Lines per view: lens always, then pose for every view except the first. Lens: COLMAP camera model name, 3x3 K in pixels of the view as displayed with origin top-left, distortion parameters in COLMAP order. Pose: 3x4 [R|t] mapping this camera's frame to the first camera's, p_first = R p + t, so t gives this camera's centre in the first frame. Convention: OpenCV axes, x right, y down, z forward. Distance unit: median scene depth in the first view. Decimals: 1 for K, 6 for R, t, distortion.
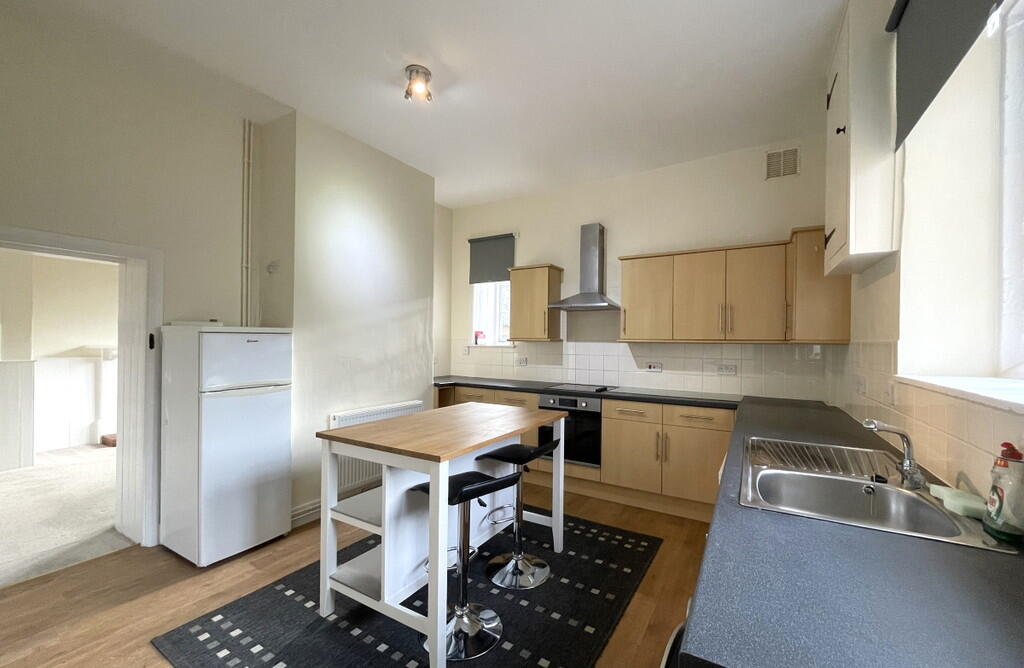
lens RADIAL K [[410.5, 0, 514.3], [0, 410.5, 341.5], [0, 0, 1]] dist [0.007982, -0.001114]
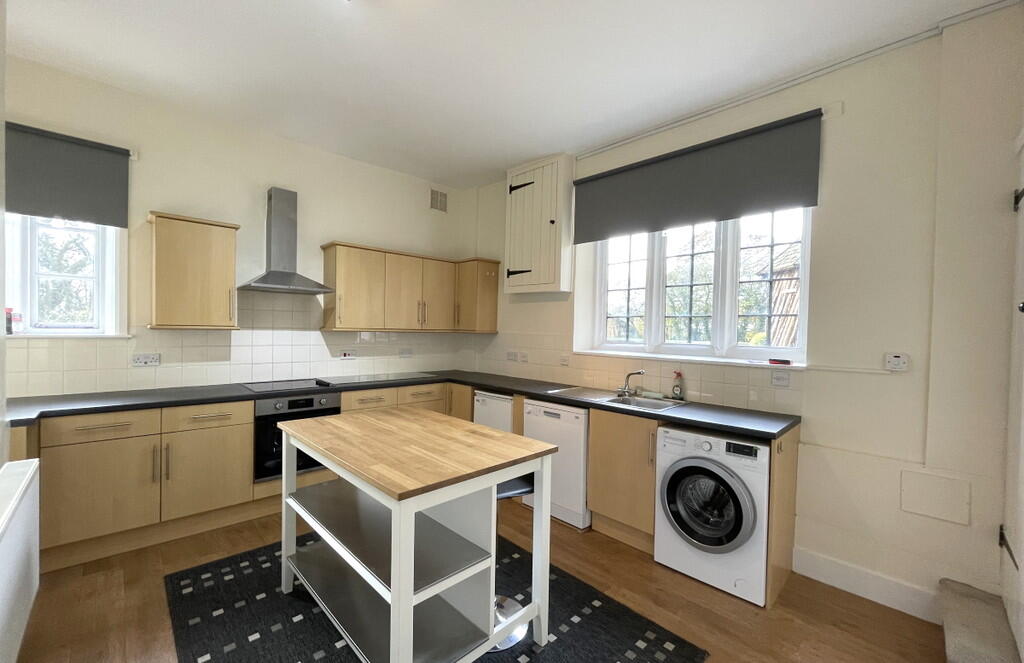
lens RADIAL K [[410.5, 0, 514.0], [0, 410.5, 336.1], [0, 0, 1]] dist [0.007982, -0.001114]
pose [[0.260440, -0.012044, 0.965415, -0.529998], [-0.007906, 0.999862, 0.014606, -0.002809], [-0.965458, -0.011437, 0.260308, 0.343355]]
